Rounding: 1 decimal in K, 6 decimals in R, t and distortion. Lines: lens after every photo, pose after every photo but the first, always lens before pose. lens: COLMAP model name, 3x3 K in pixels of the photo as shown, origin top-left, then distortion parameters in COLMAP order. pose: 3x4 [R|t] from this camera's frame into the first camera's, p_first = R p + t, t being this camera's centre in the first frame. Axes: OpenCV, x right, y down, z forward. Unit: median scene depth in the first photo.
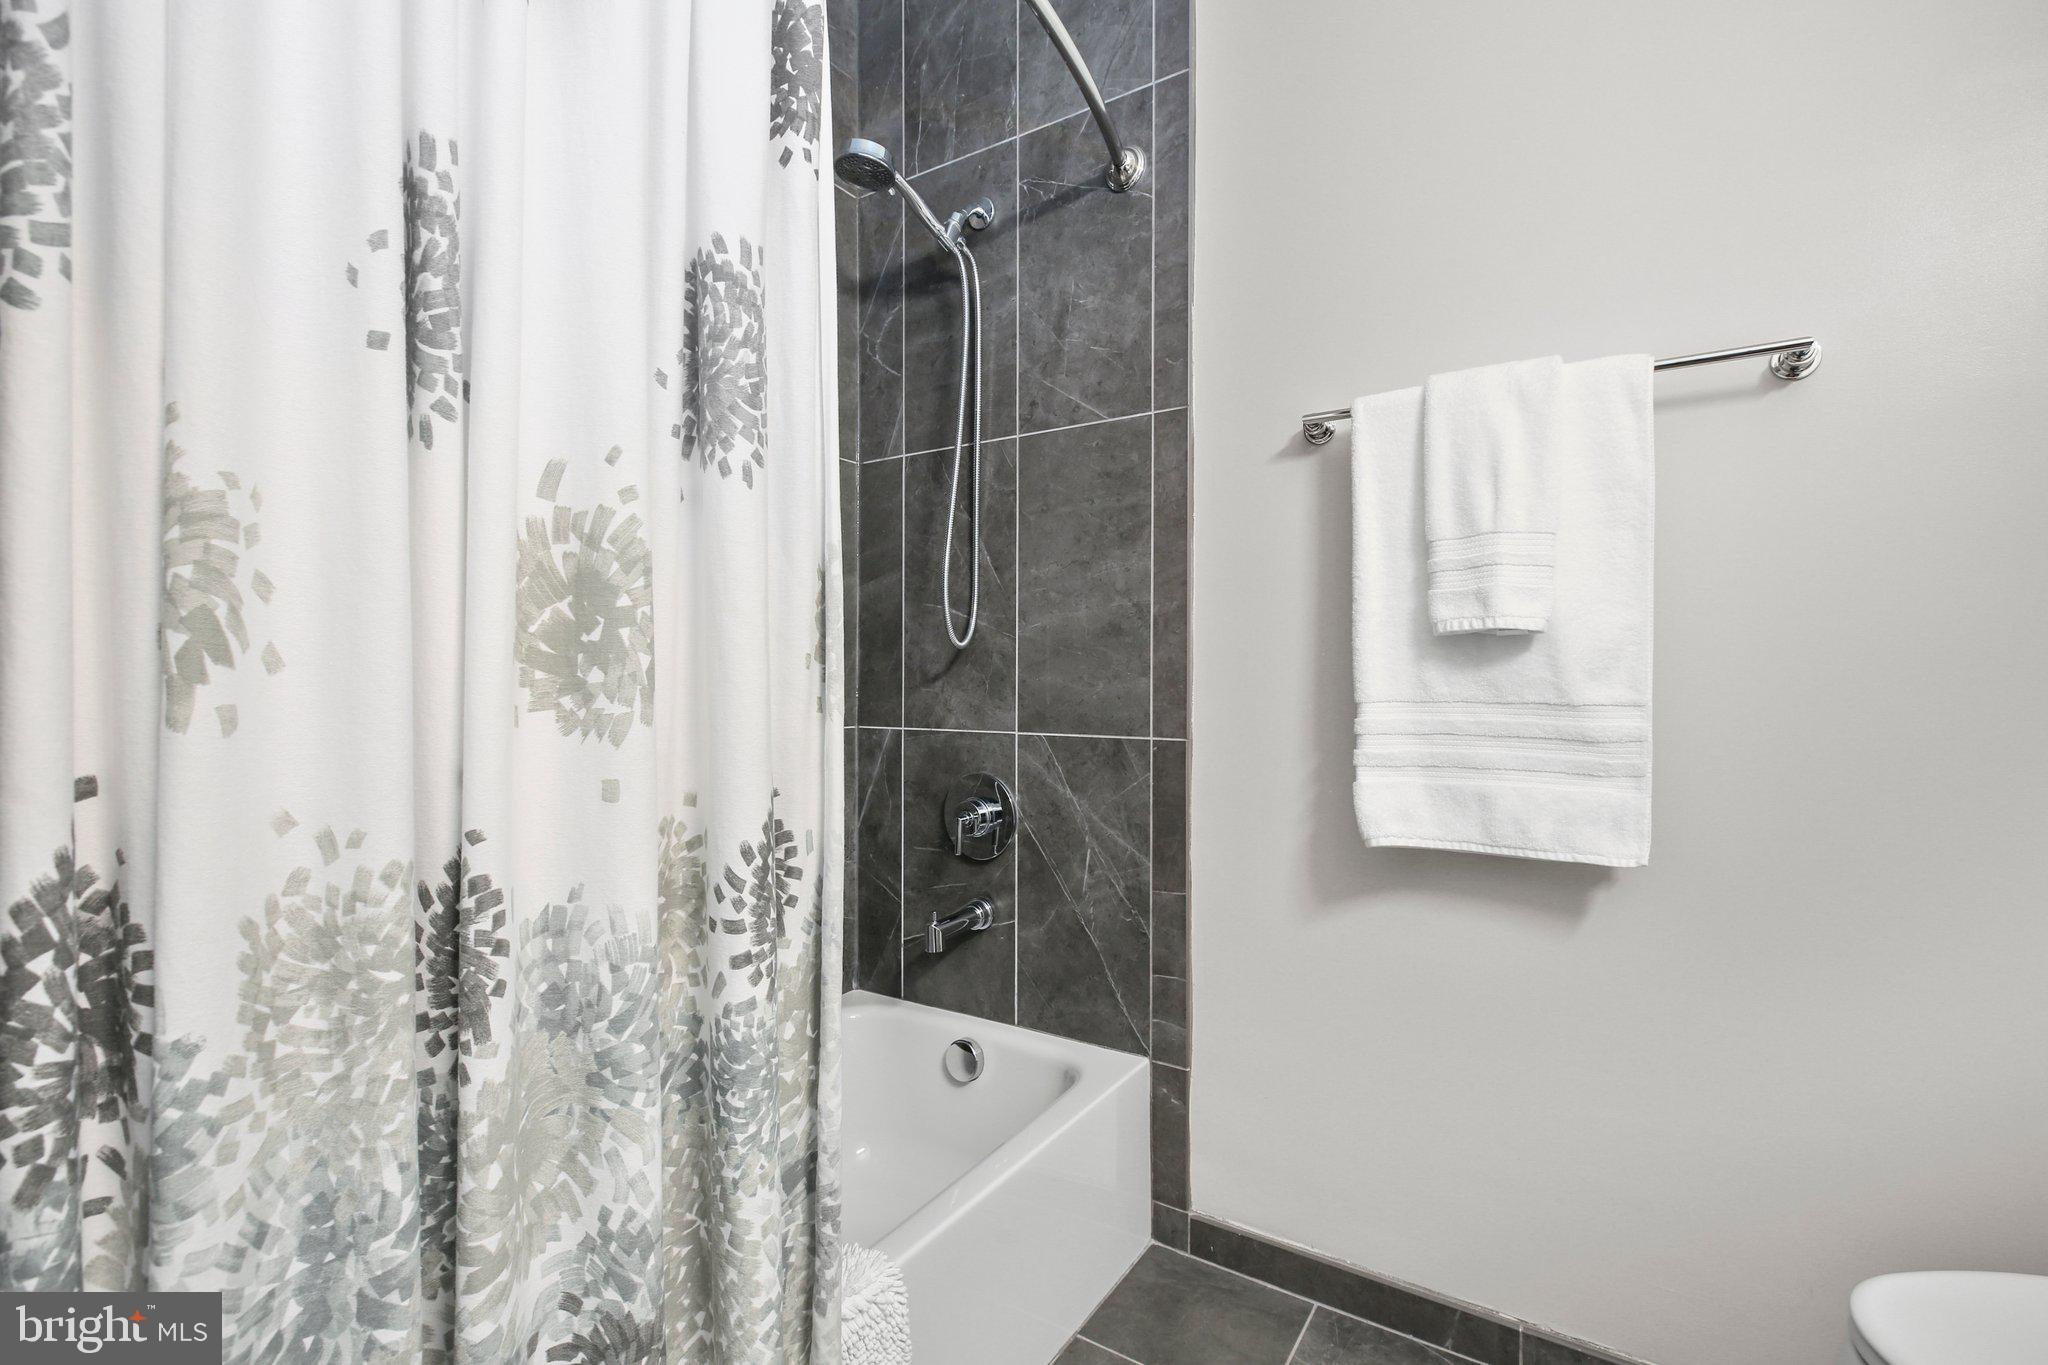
lens RADIAL K [[923.6, 0, 1031.2], [0, 923.6, 687.2], [0, 0, 1]] dist [0.008421, -0.001149]
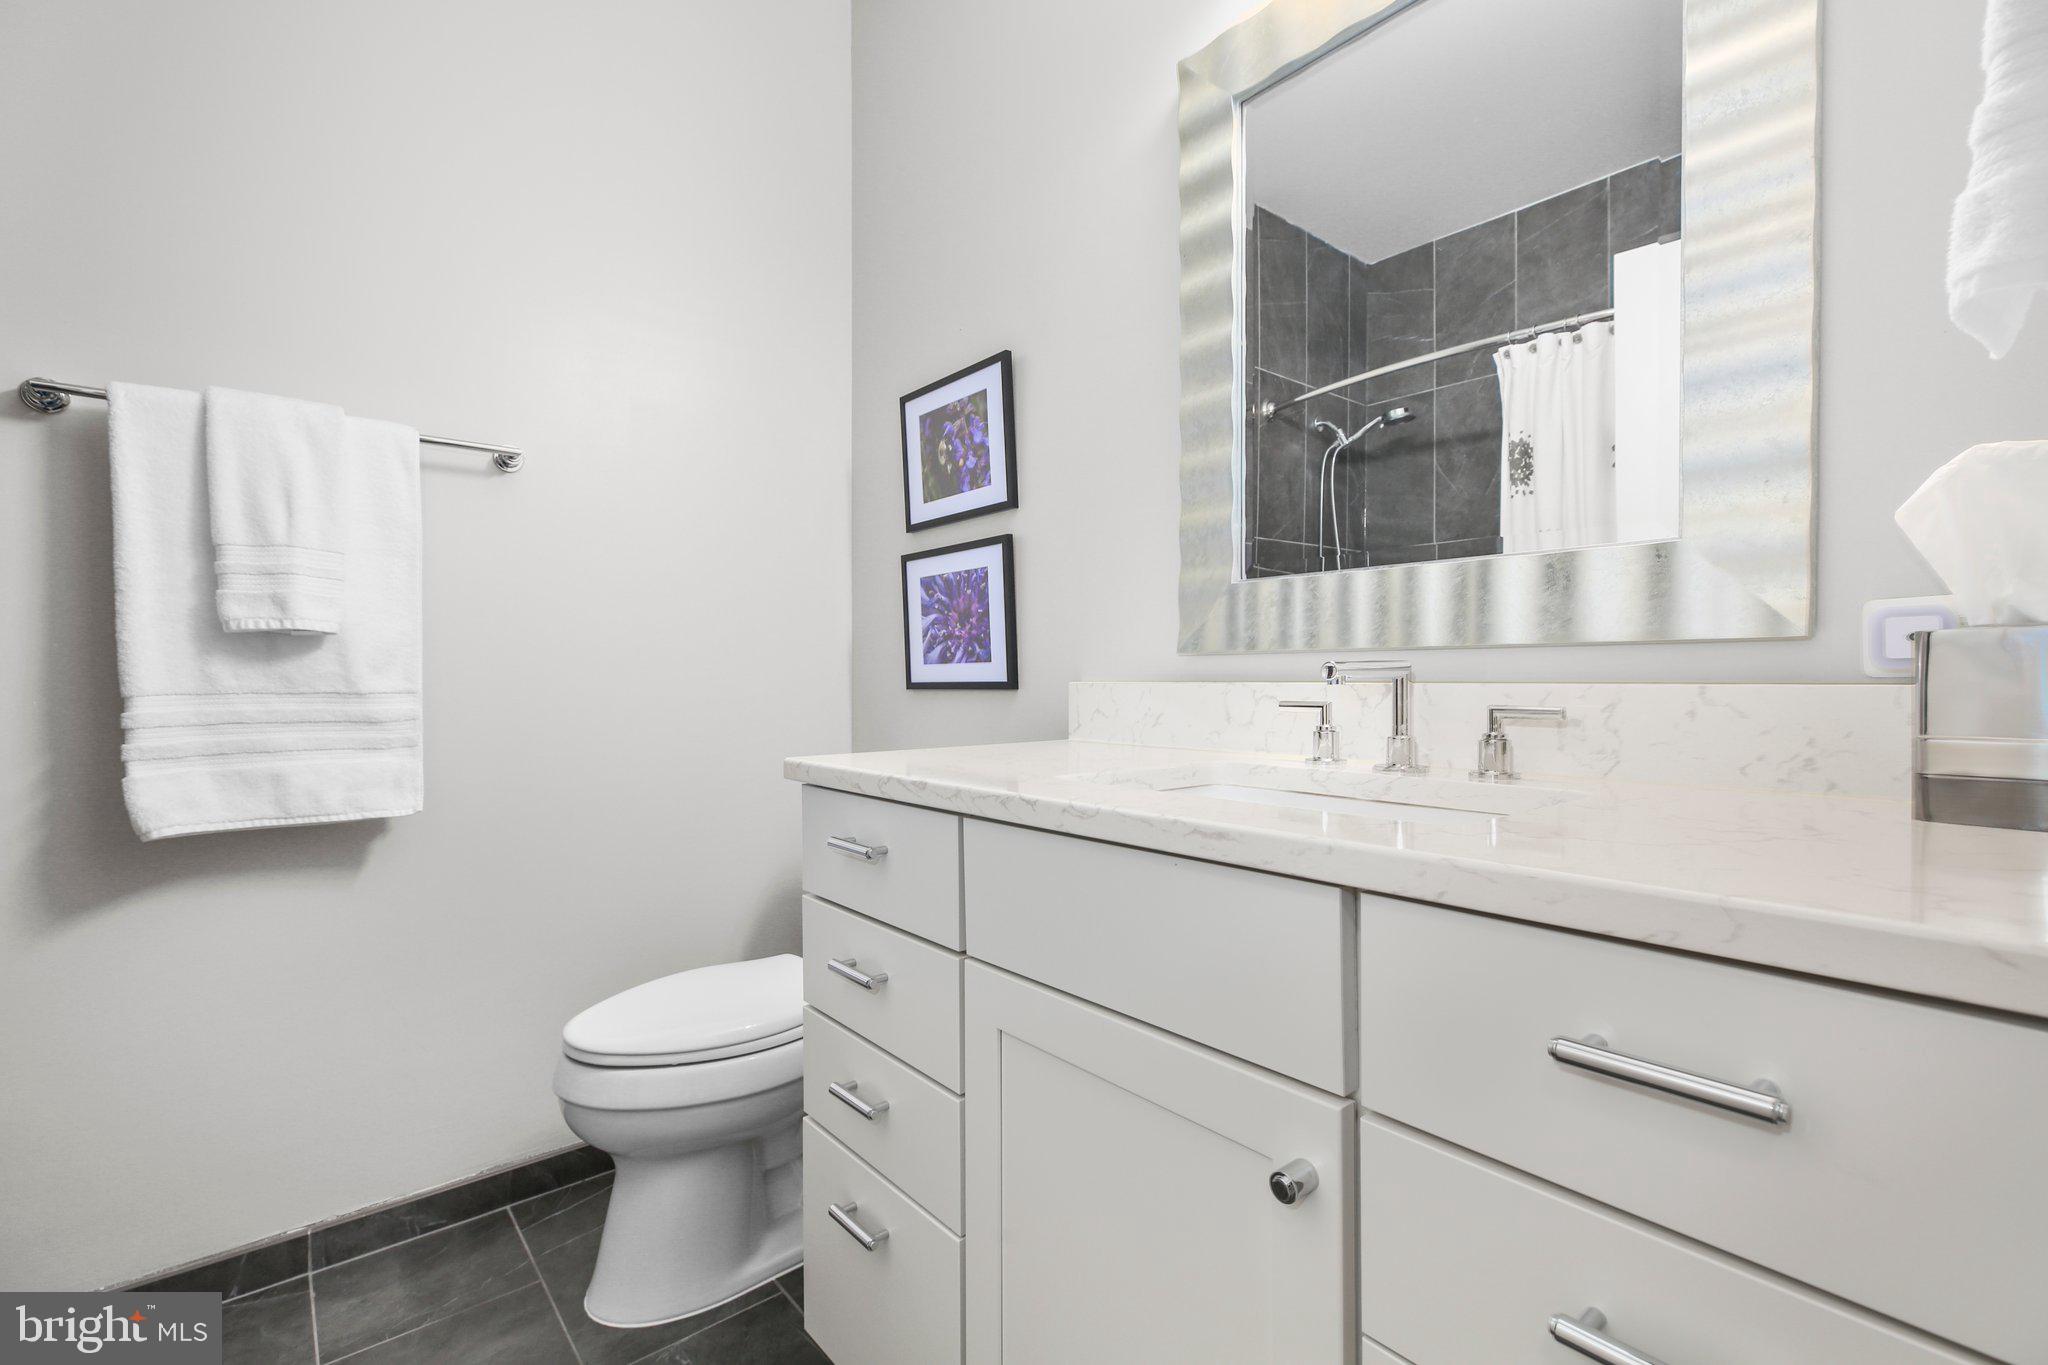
lens RADIAL K [[923.6, 0, 1030.2], [0, 923.6, 685.2], [0, 0, 1]] dist [0.008421, -0.001149]
pose [[0.303414, -0.015777, 0.952728, -0.317641], [0.005072, 0.999875, 0.014943, -0.005594], [-0.952845, 0.000299, 0.303456, -0.227793]]
